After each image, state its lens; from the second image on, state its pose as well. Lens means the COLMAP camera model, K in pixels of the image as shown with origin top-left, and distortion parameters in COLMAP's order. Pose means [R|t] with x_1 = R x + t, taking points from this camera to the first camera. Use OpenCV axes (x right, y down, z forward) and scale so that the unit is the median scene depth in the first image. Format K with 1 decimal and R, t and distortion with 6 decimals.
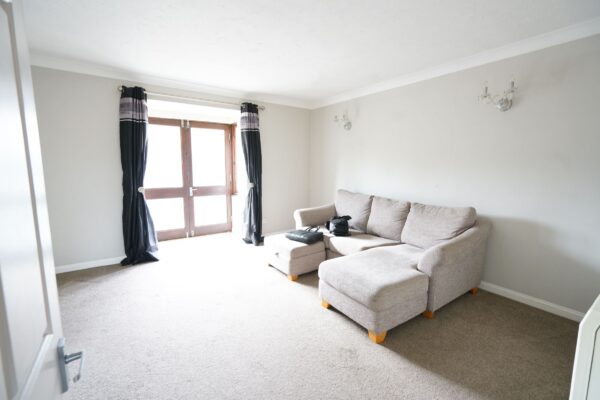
lens RADIAL K [[270.0, 0, 300.0], [0, 270.0, 200.0], [0, 0, 1]] dist [0.001313, 0.000878]
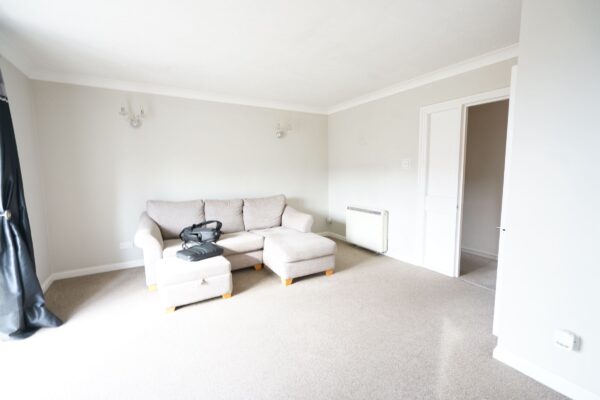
lens RADIAL K [[270.0, 0, 300.0], [0, 270.0, 200.0], [0, 0, 1]] dist [0.001313, 0.000878]
pose [[0.081246, -0.118163, 0.989665, -0.814603], [0.142869, 0.984074, 0.105767, -0.078107], [-0.986401, 0.132800, 0.096834, 0.596987]]
